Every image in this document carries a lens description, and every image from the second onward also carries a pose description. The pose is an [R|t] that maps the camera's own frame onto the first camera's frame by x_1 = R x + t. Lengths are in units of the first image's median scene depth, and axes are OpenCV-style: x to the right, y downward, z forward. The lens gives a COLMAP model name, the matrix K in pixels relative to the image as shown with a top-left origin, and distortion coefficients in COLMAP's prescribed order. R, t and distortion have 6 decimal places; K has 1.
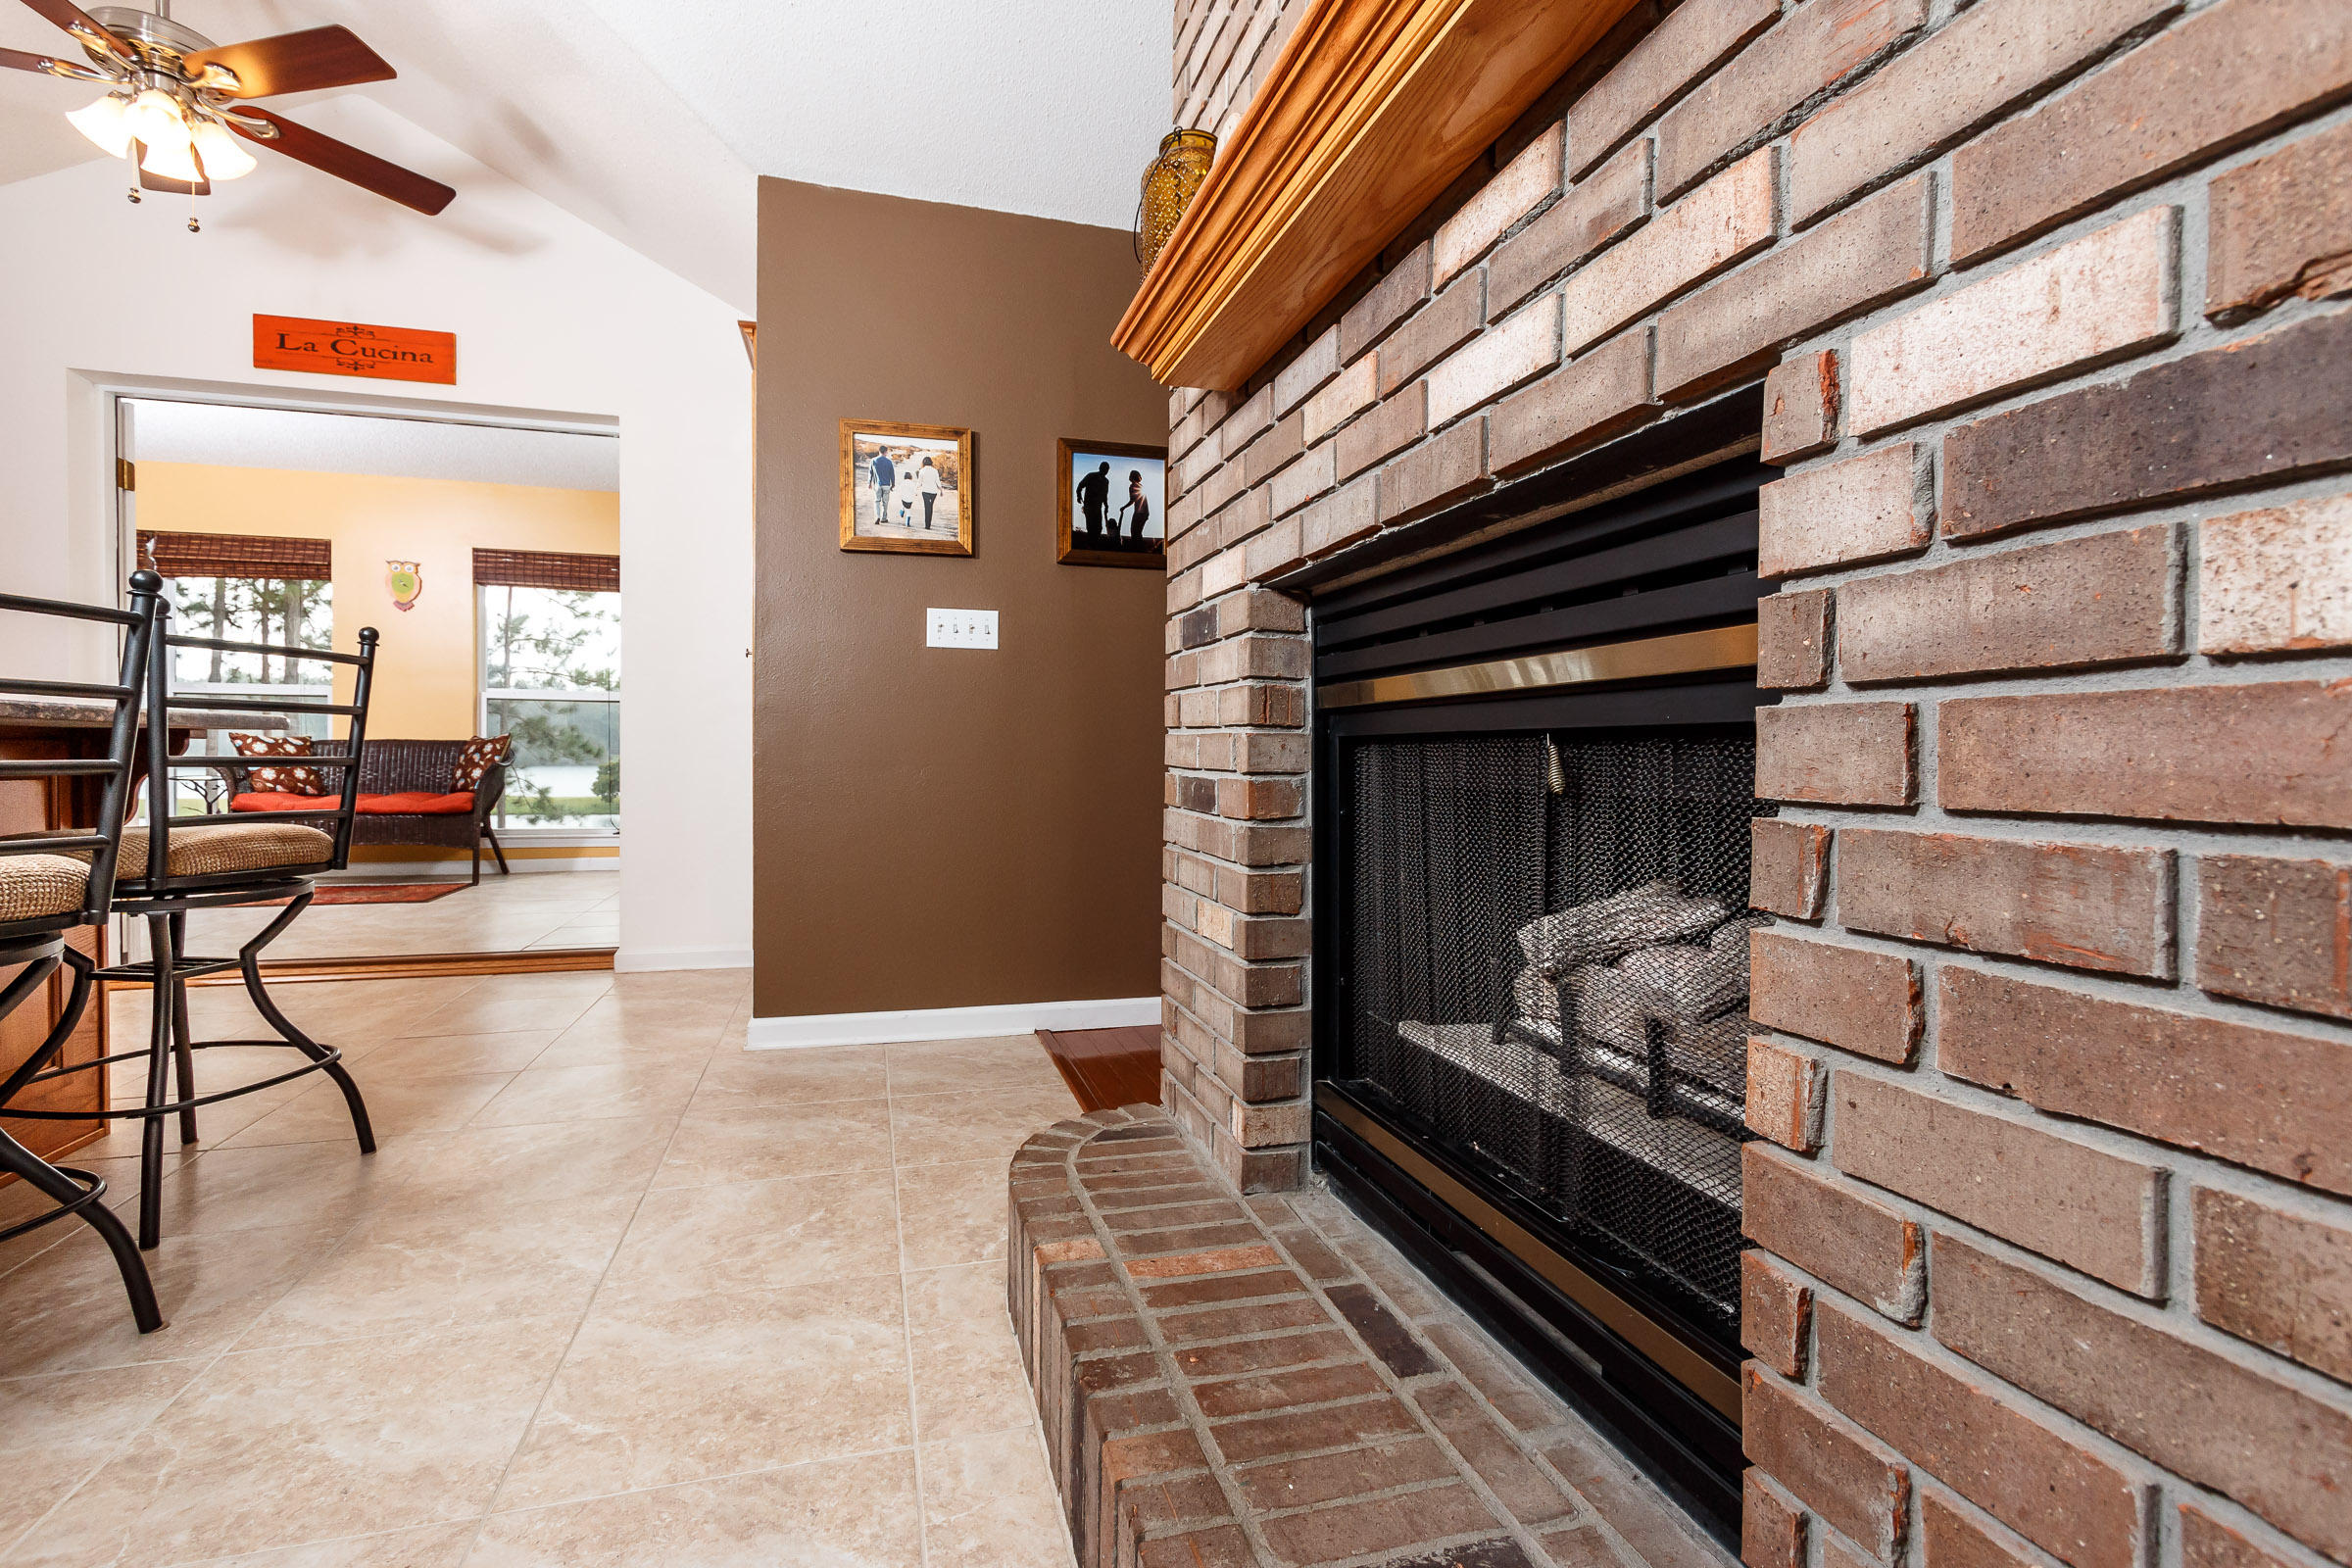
lens RADIAL K [[1092.3, 0, 1181.0], [0, 1092.3, 787.1], [0, 0, 1]] dist [0.008563, -0.004925]
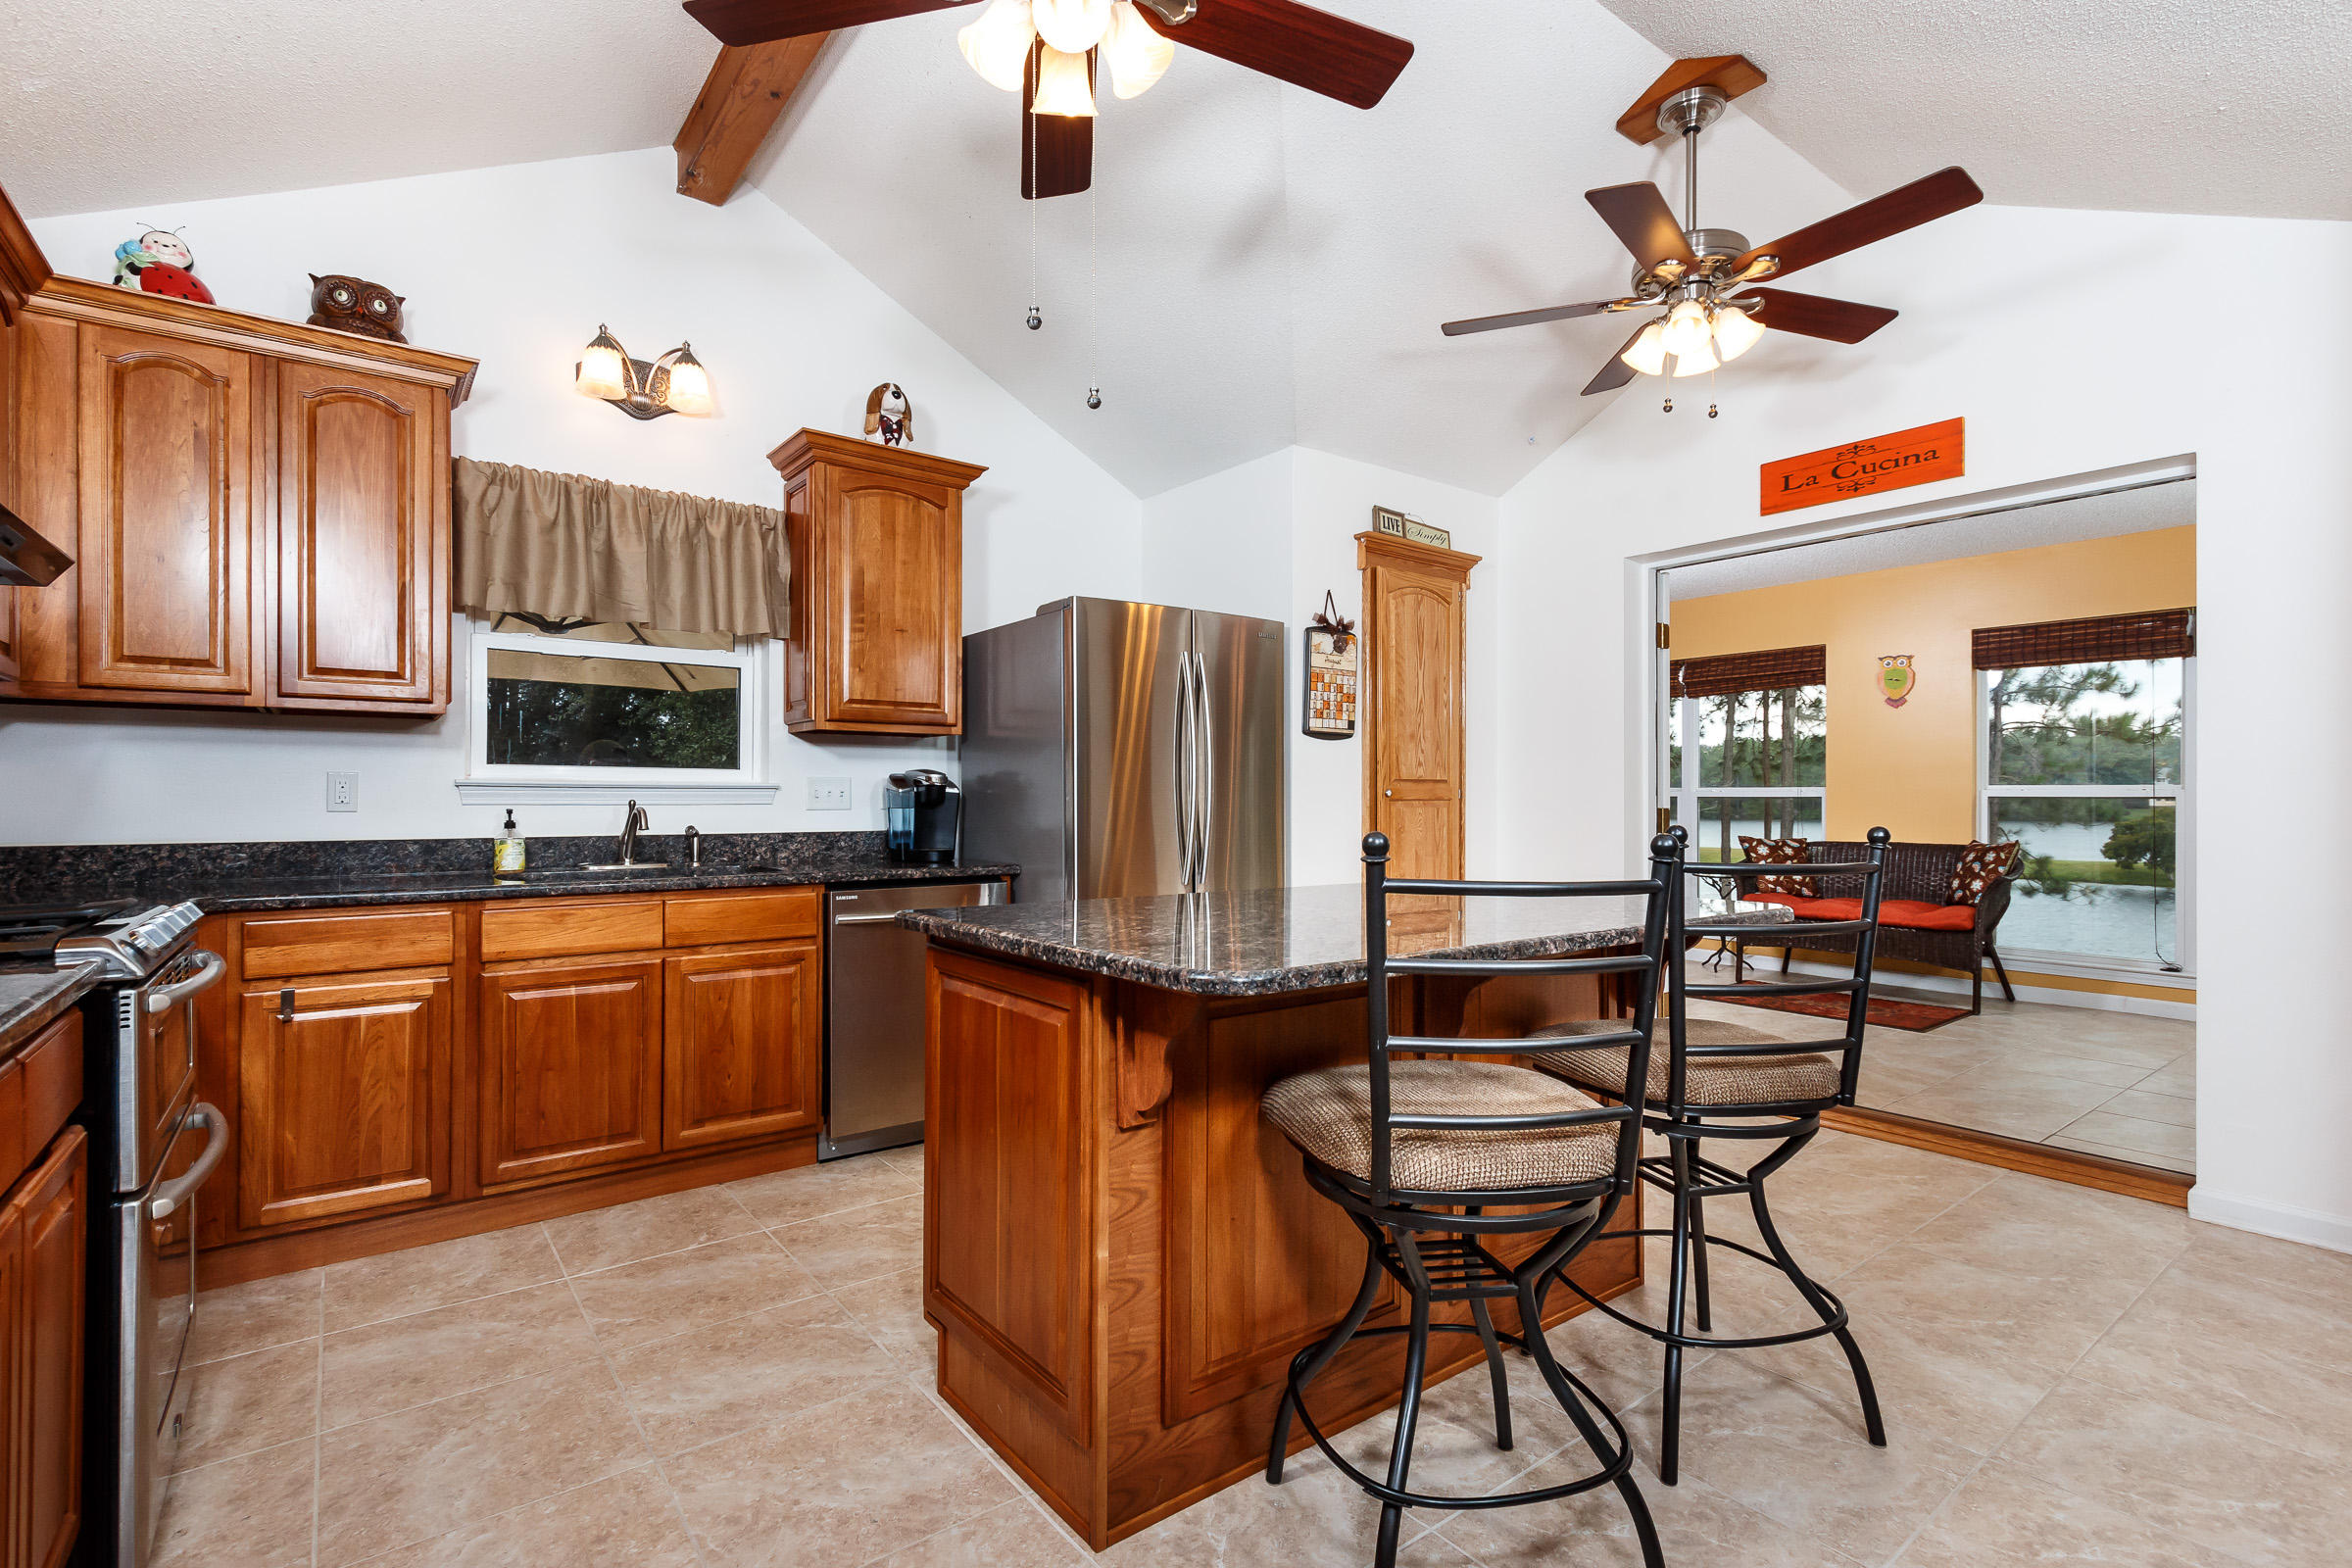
lens RADIAL K [[1092.3, 0, 1182.7], [0, 1092.3, 790.2], [0, 0, 1]] dist [0.008563, -0.004925]
pose [[0.376673, -0.010920, -0.926282, -0.069126], [-0.012672, 0.999776, -0.016940, -0.067709], [0.926260, 0.018118, 0.376450, 0.078768]]
